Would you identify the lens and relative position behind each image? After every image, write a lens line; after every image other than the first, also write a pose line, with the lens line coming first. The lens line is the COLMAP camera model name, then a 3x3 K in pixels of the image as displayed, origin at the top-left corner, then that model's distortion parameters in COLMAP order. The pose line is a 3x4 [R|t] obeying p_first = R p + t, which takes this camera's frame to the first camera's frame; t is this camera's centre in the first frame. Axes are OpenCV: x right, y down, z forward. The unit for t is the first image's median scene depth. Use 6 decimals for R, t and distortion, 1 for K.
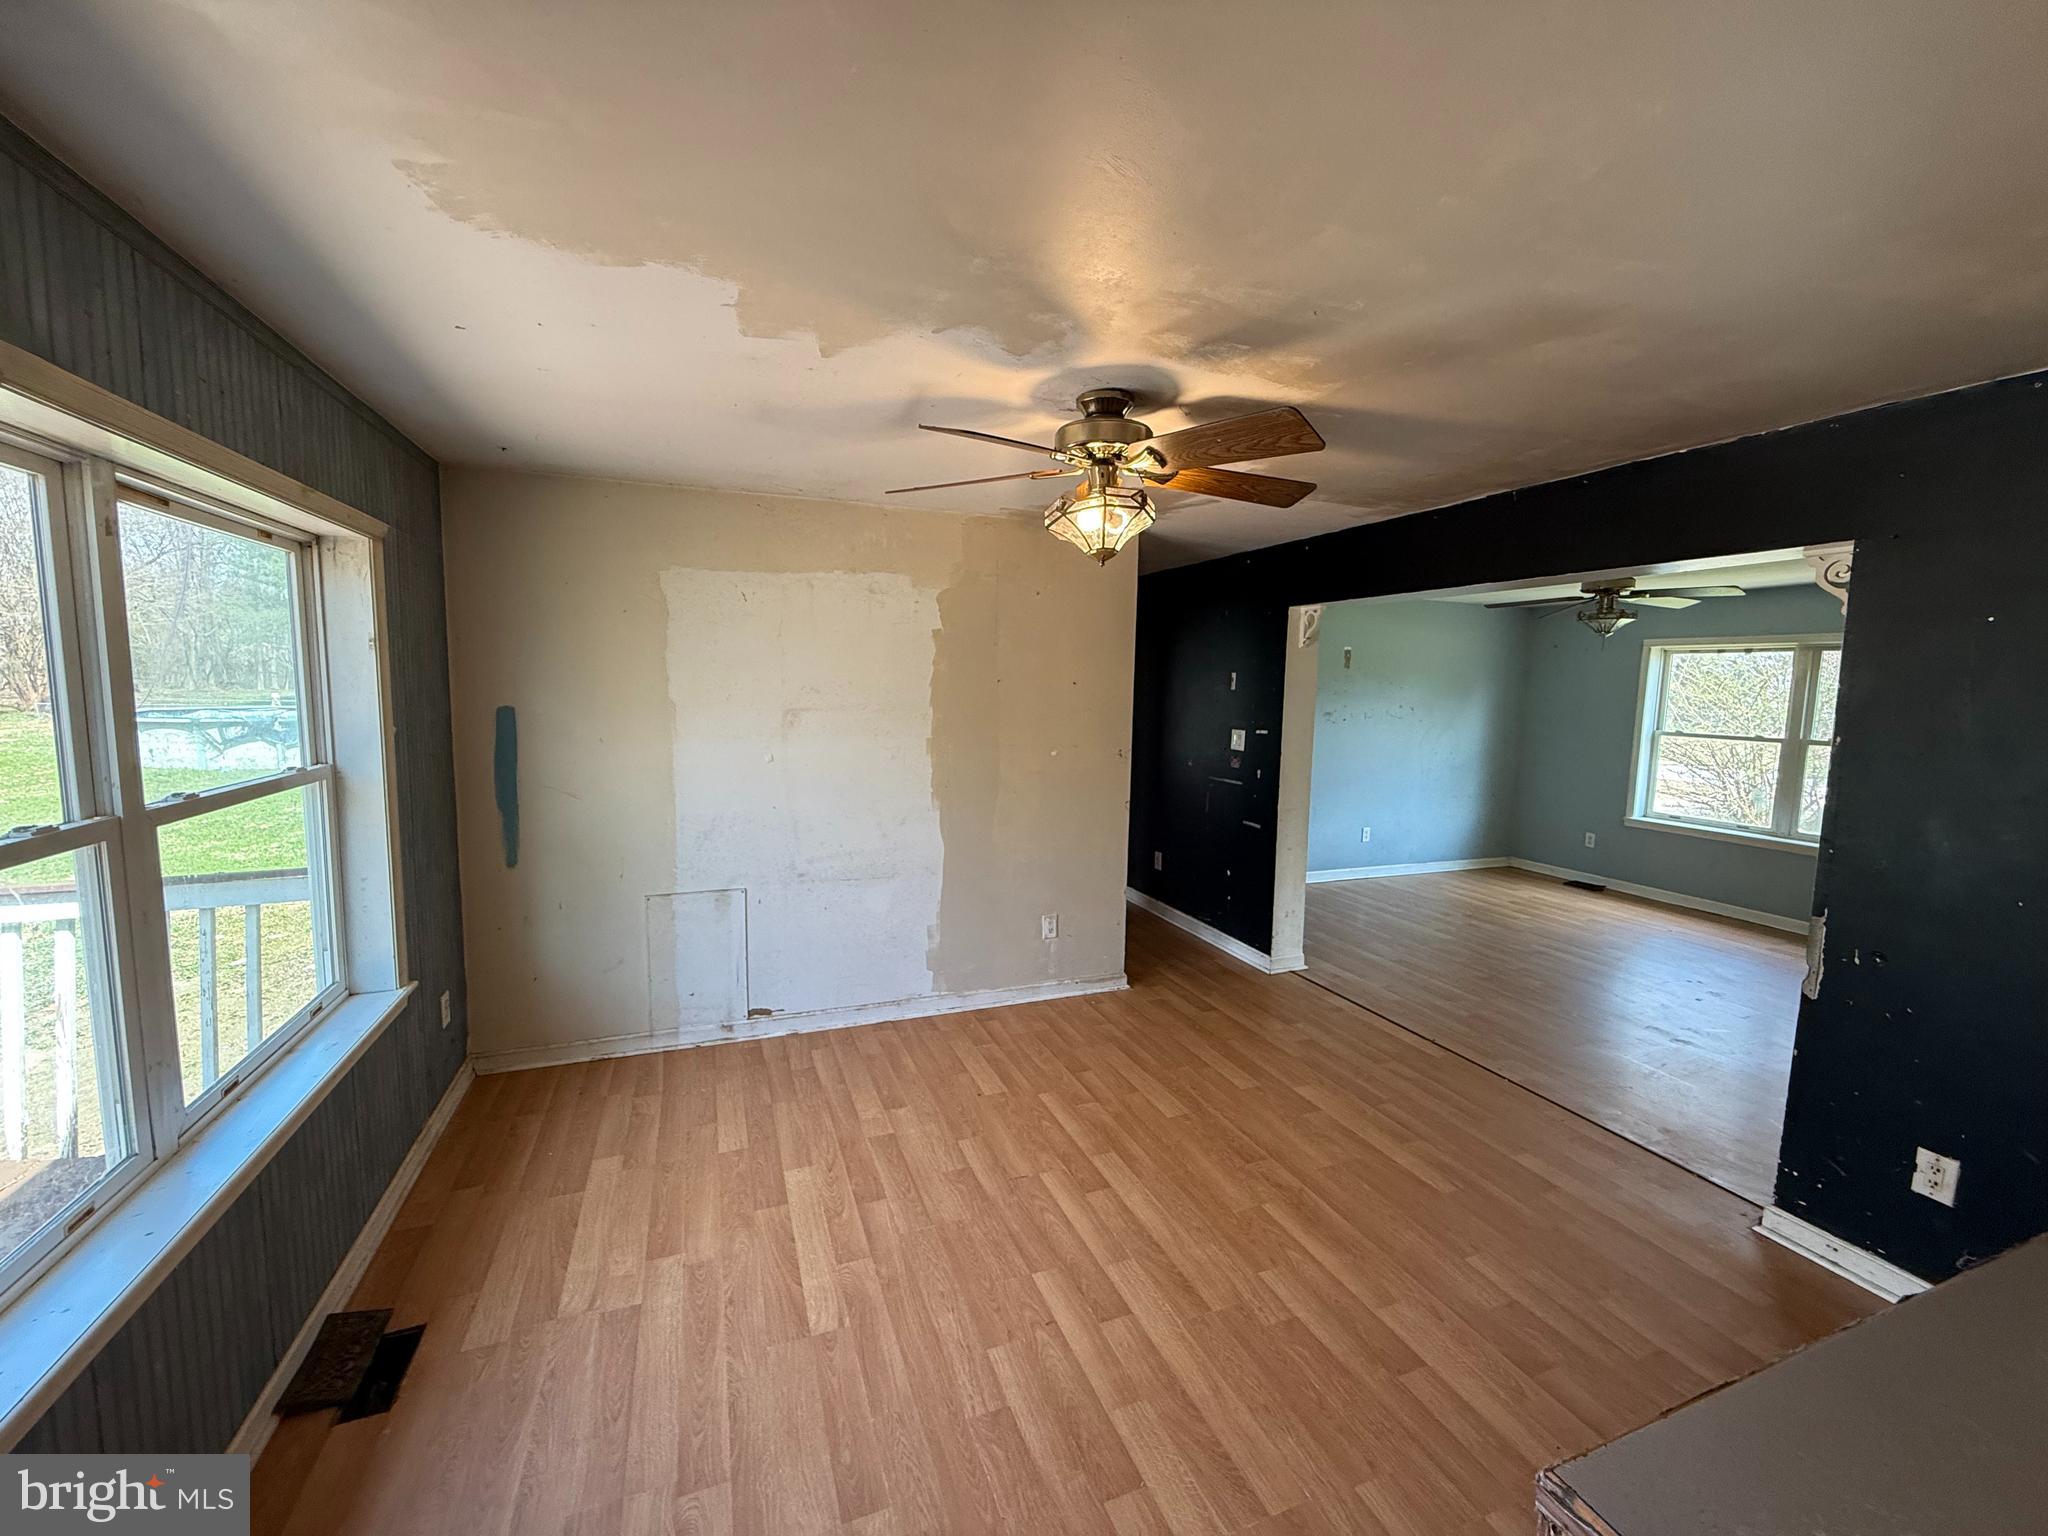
lens RADIAL K [[818.2, 0, 1021.9], [0, 818.2, 766.6], [0, 0, 1]] dist [0.000071, -0.000300]
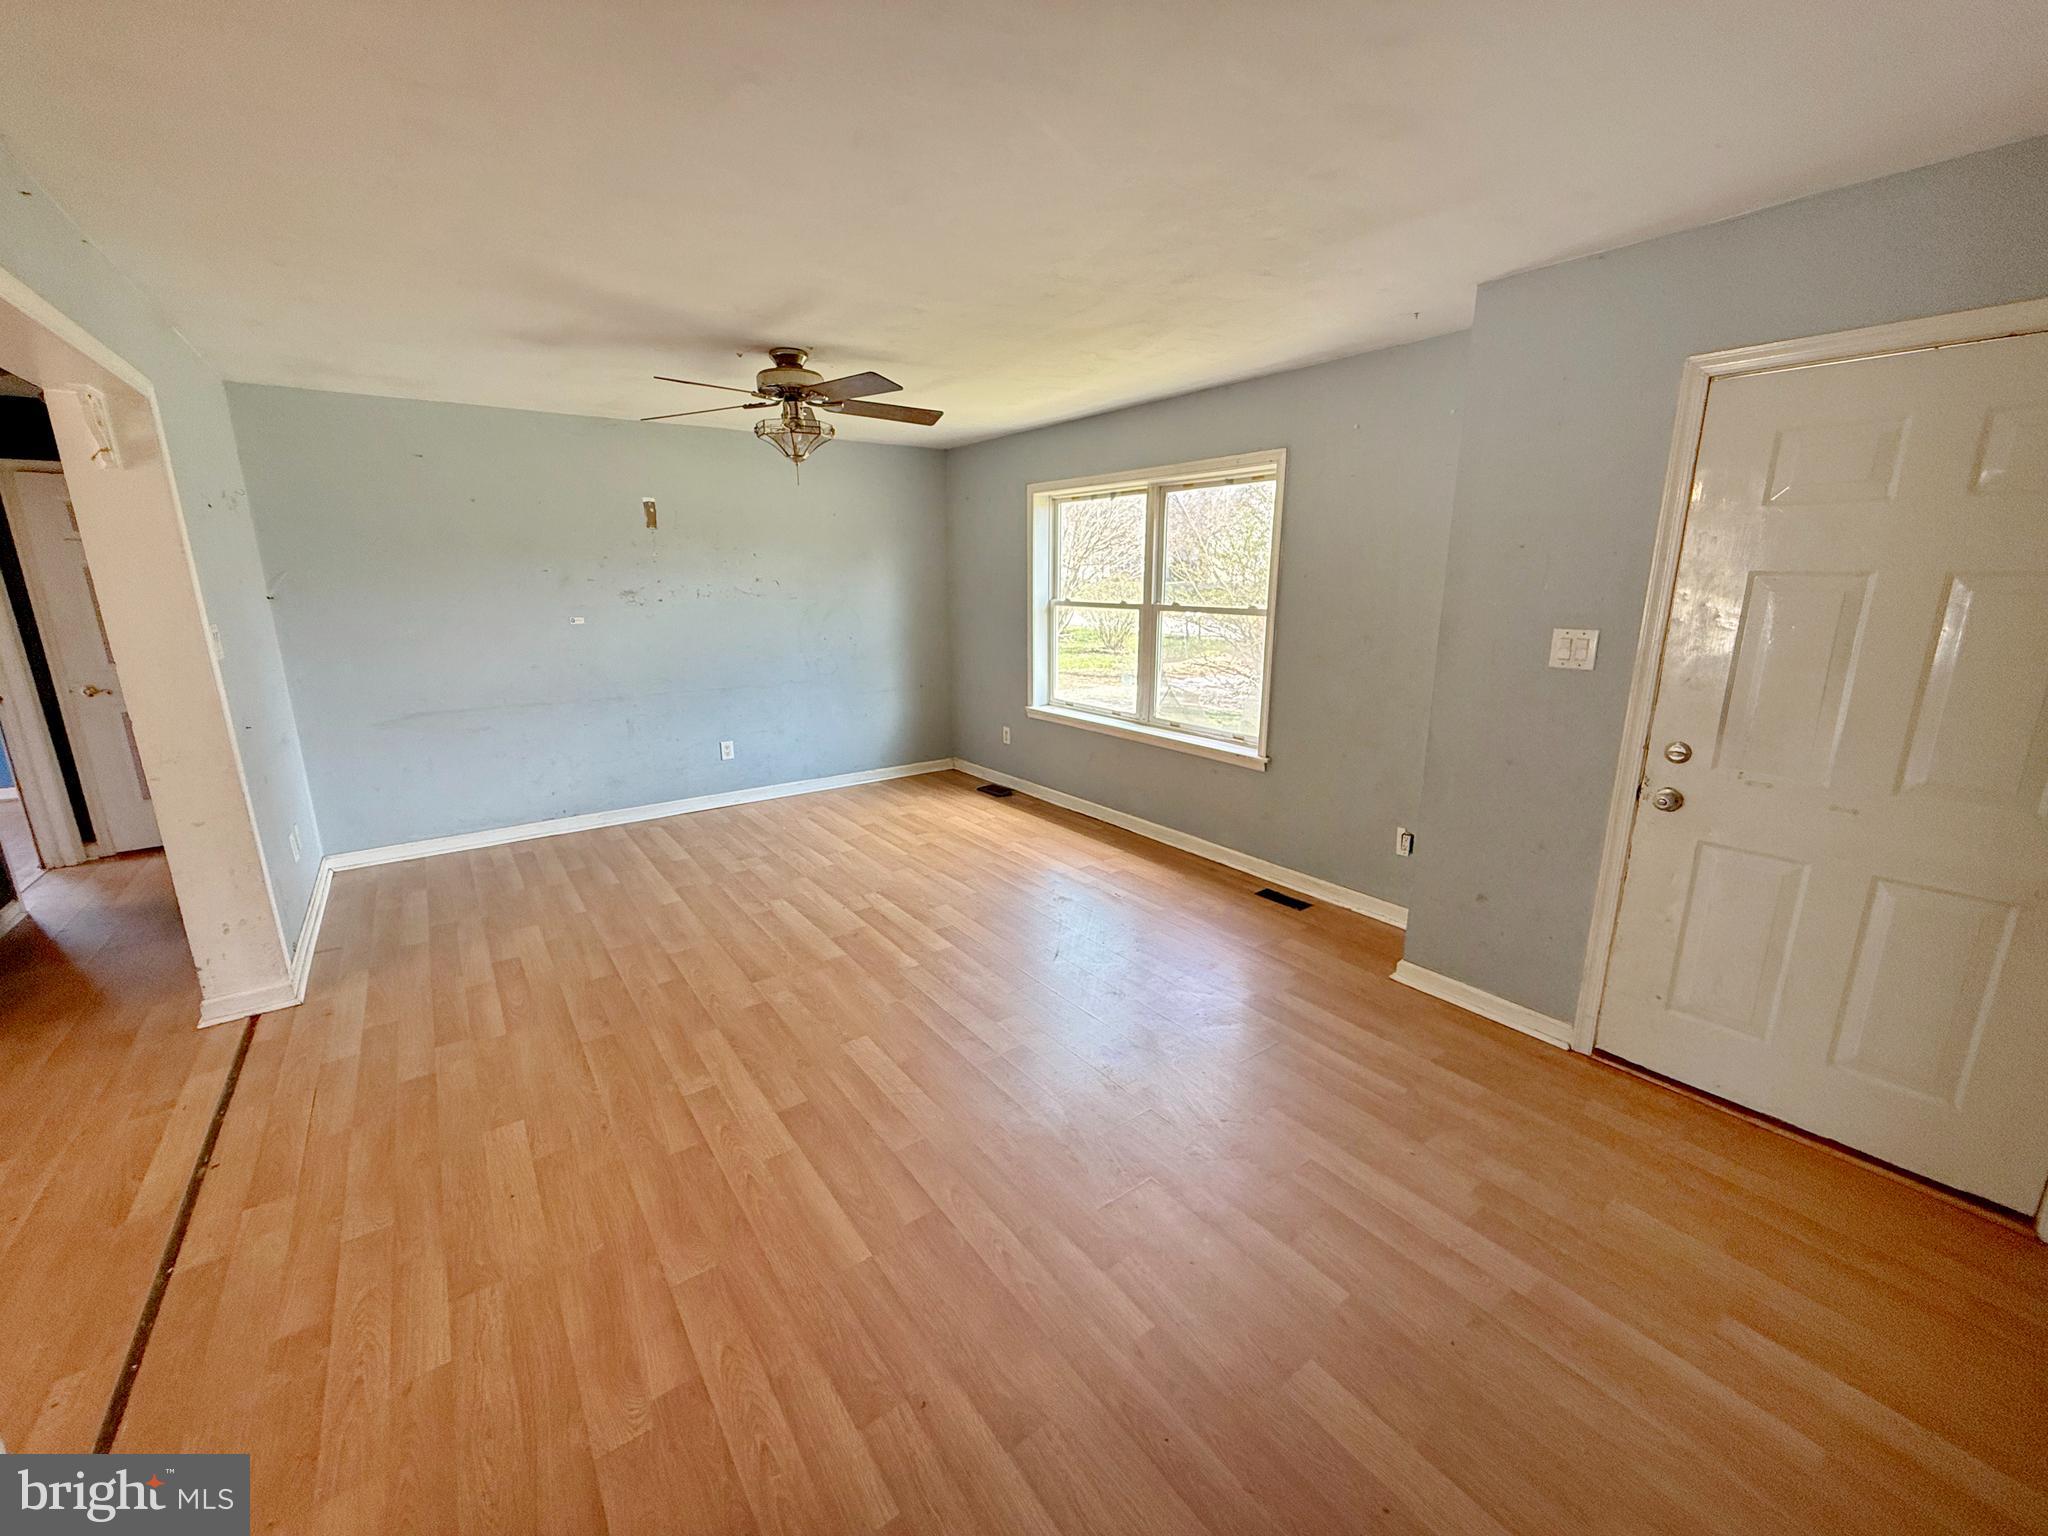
lens RADIAL K [[818.2, 0, 1021.9], [0, 818.2, 766.6], [0, 0, 1]] dist [0.000071, -0.000300]
pose [[0.965924, -0.085612, 0.244257, 1.111360], [0.052302, 0.988805, 0.139745, 0.010912], [-0.253487, -0.122207, 0.959588, 0.411734]]
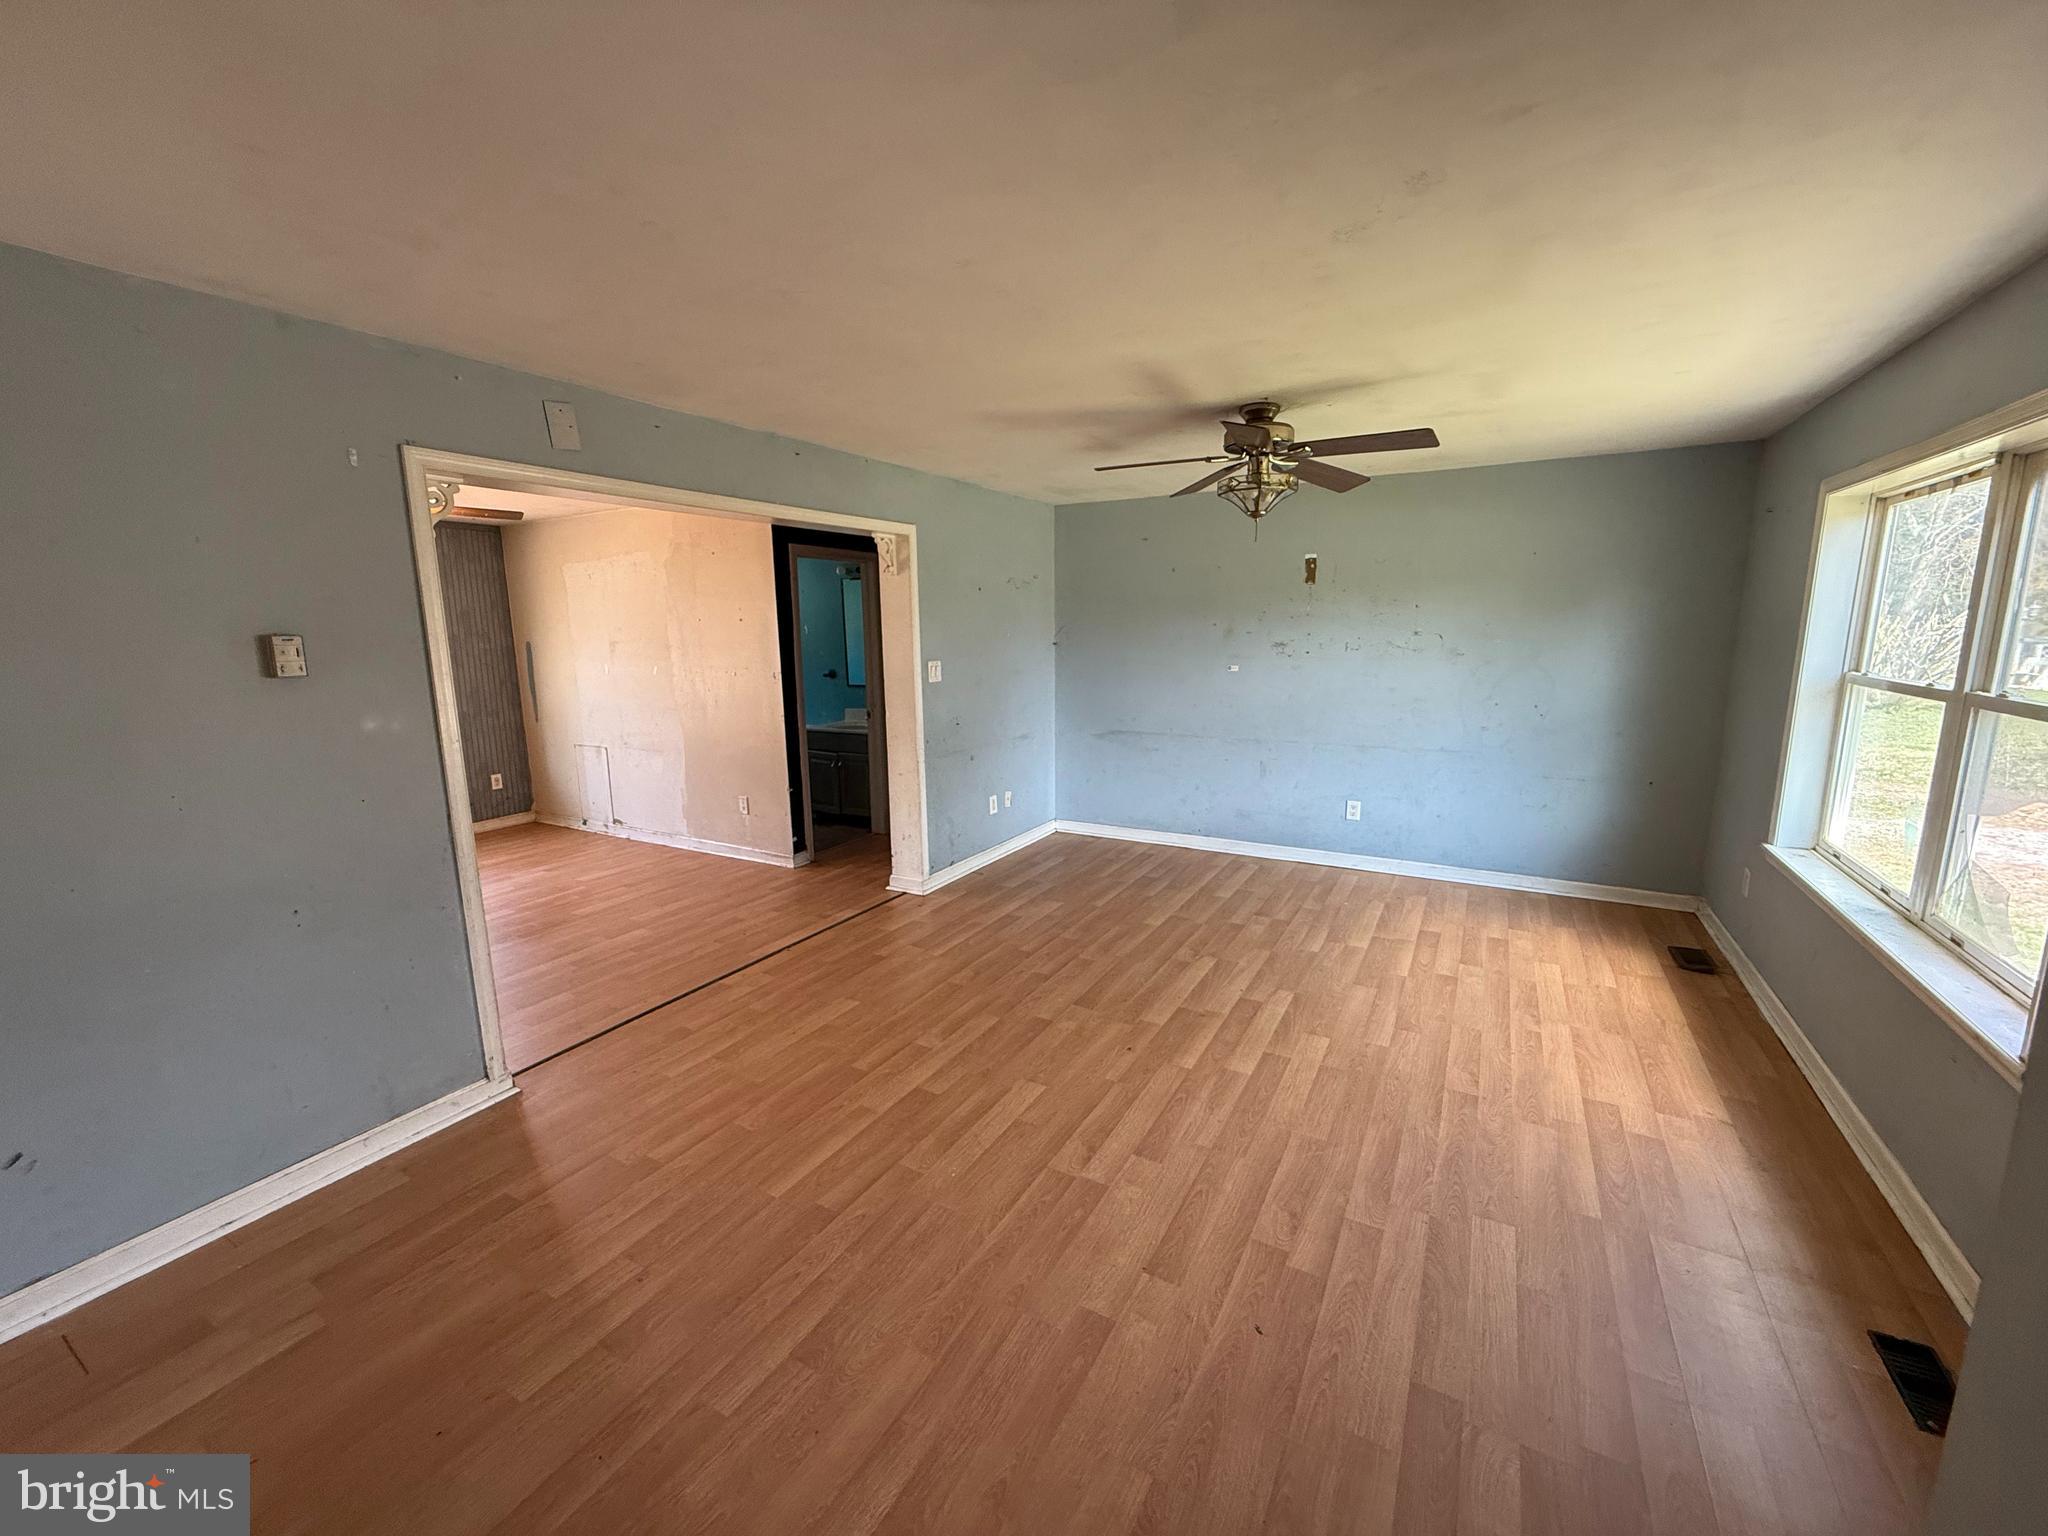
lens RADIAL K [[818.2, 0, 1021.9], [0, 818.2, 766.6], [0, 0, 1]] dist [0.000071, -0.000300]
pose [[0.627513, 0.104894, -0.771508, 1.771827], [-0.052475, 0.994328, 0.092507, -0.017959], [0.776836, -0.017565, 0.629458, 0.683562]]
